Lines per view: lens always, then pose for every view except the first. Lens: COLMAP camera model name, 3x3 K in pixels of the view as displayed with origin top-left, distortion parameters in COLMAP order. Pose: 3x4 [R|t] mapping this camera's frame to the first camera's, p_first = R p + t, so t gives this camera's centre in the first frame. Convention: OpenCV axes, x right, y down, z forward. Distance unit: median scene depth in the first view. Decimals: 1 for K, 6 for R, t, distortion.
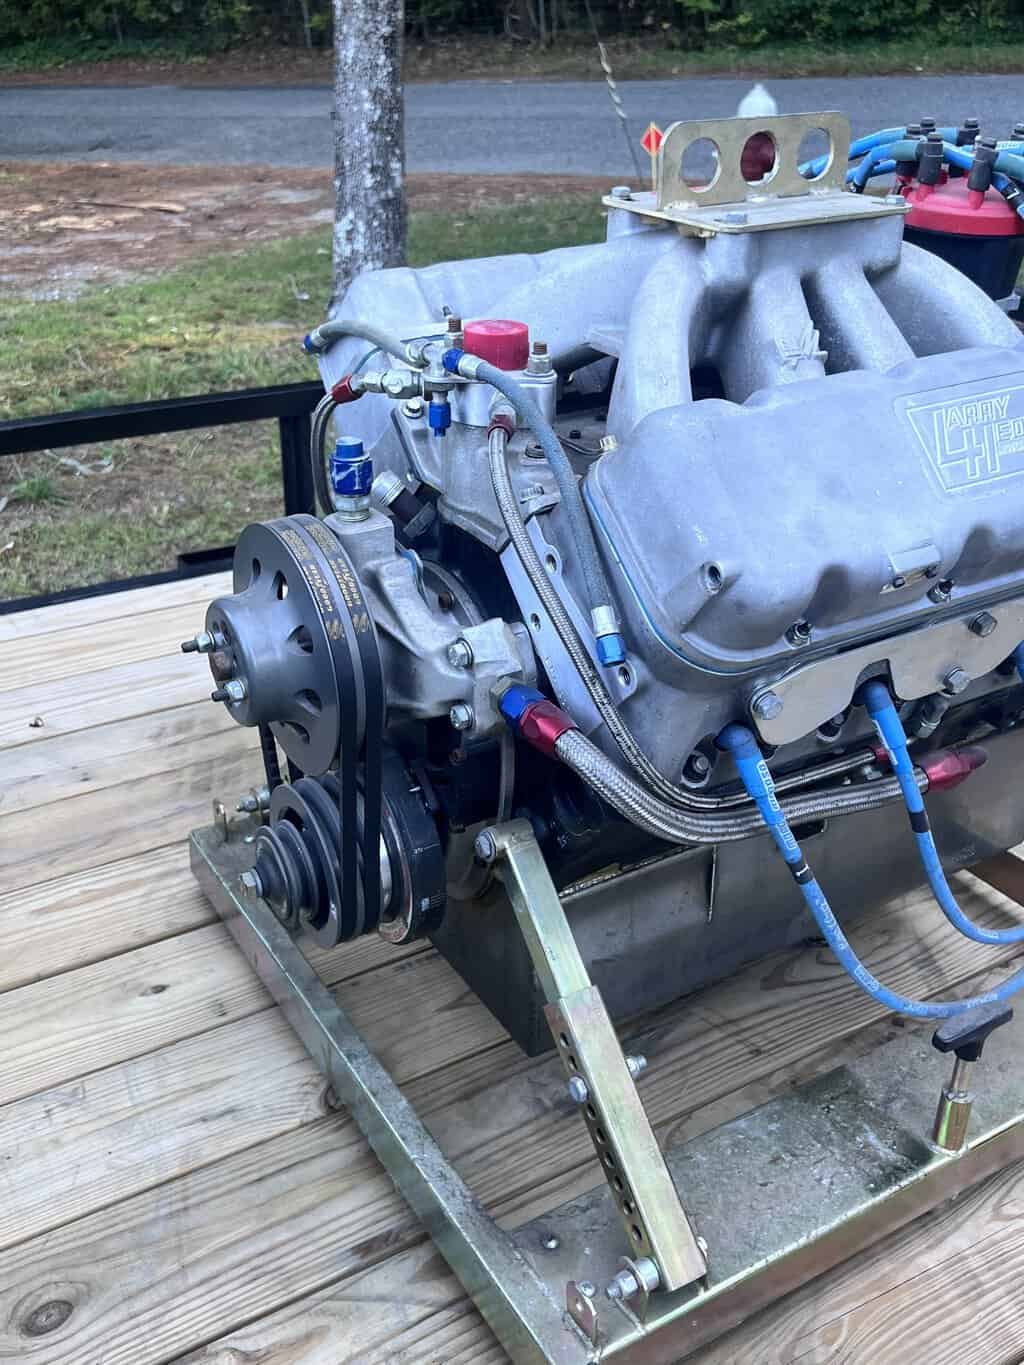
lens RADIAL K [[1353.8, 0, 508.0], [0, 1353.8, 685.8], [0, 0, 1]] dist [0.023001, 0.000000]
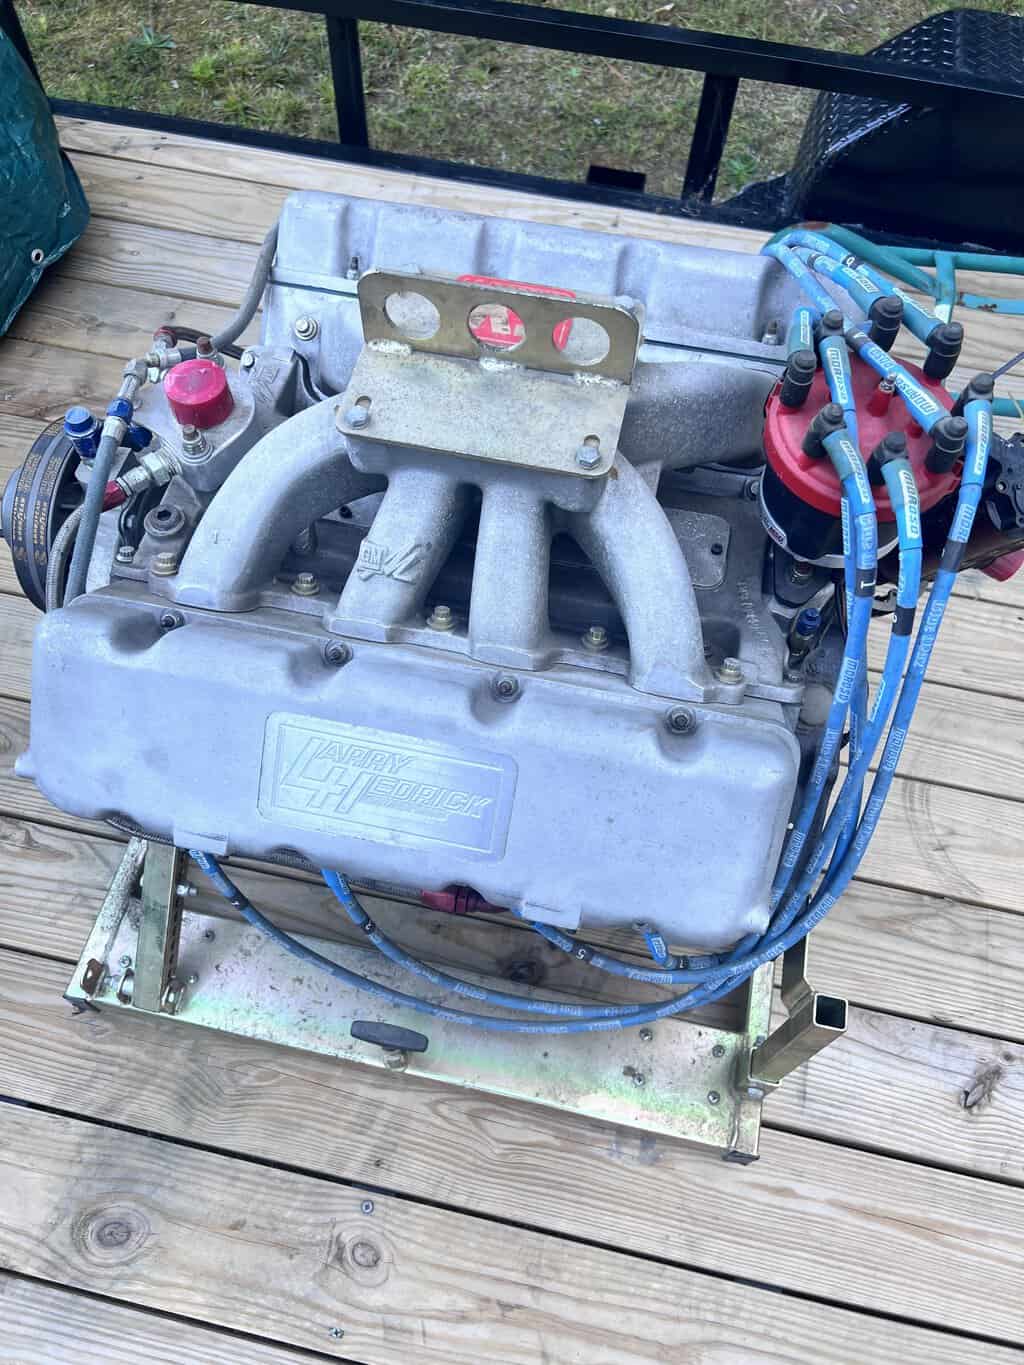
lens RADIAL K [[1029.8, 0, 505.4], [0, 1029.8, 685.0], [0, 0, 1]] dist [0.033158, -0.002157]
pose [[0.728973, 0.601778, -0.326285, 0.550233], [-0.333561, 0.728494, 0.598359, -0.630490], [0.597776, -0.327351, 0.731782, 0.459052]]
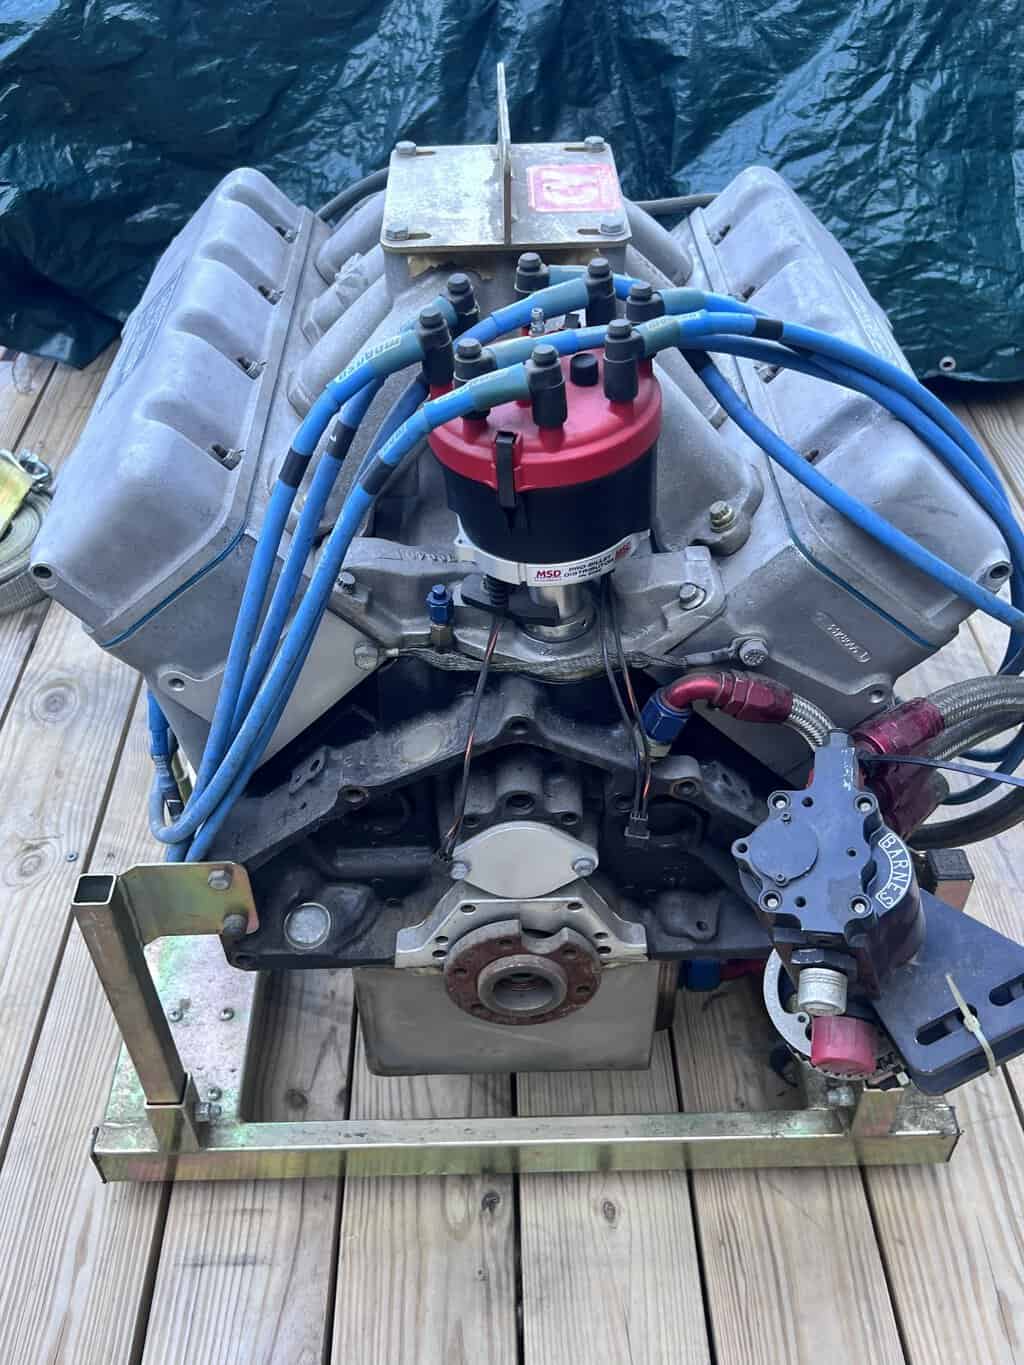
lens RADIAL K [[1224.3, 0, 506.3], [0, 1224.3, 690.9], [0, 0, 1]] dist [0.041277, -0.000846]
pose [[-0.490665, 0.598560, -0.633225, 0.936215], [-0.403918, 0.487679, 0.773964, -0.859968], [0.772074, 0.635528, 0.002482, 1.251243]]
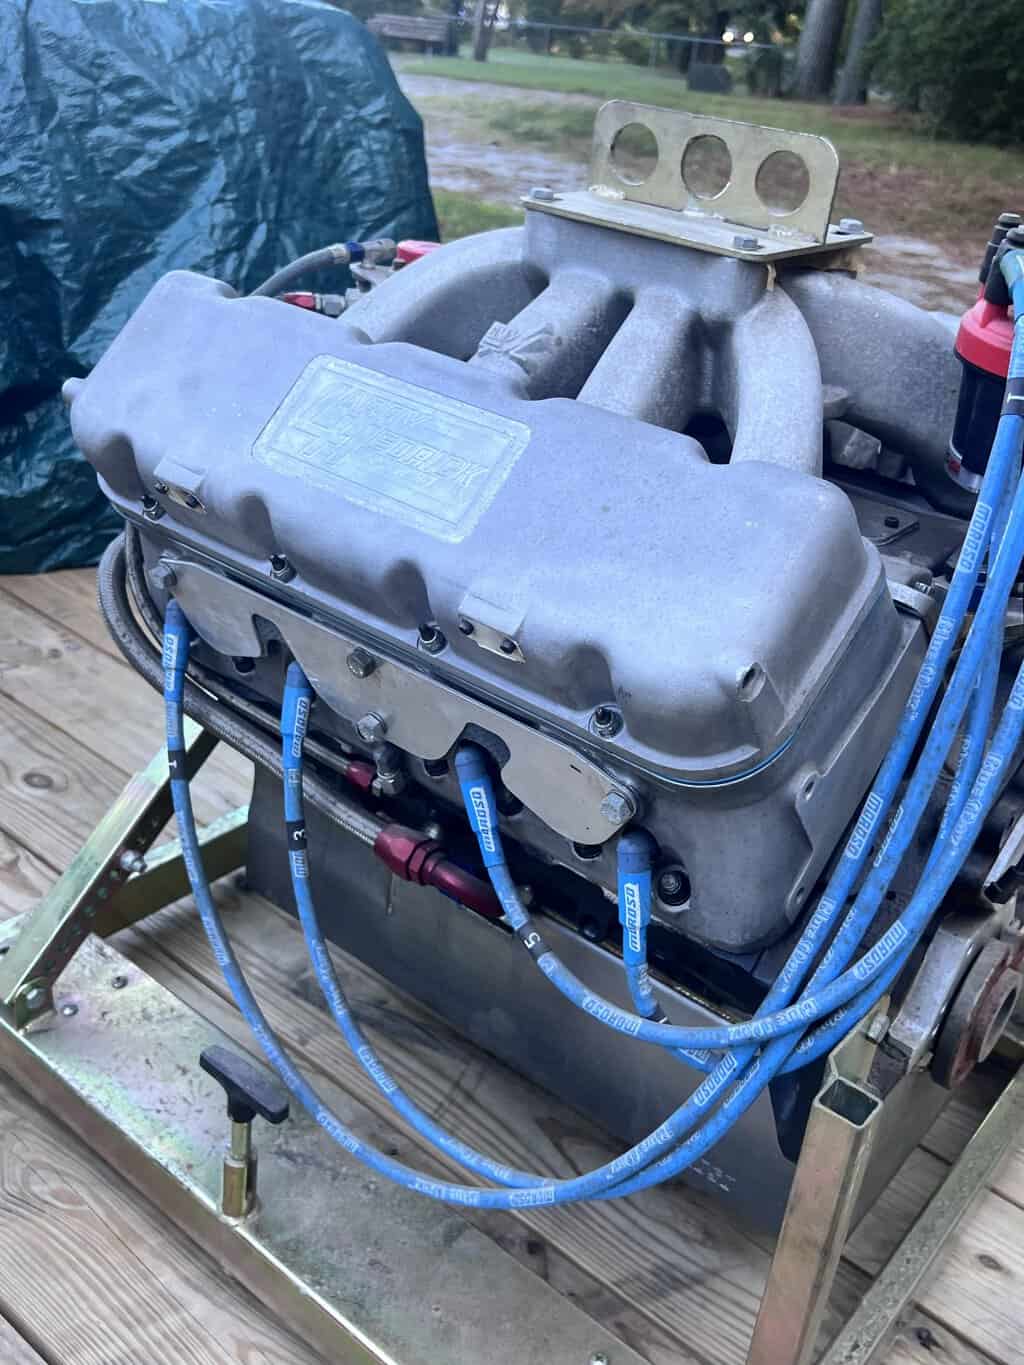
lens RADIAL K [[1353.8, 0, 519.9], [0, 1353.8, 674.4], [0, 0, 1]] dist [0.023001, 0.000000]
pose [[0.346834, 0.479215, -0.806262, 1.004425], [-0.541200, 0.804333, 0.245258, -0.284420], [0.766035, 0.351285, 0.538321, 0.573721]]
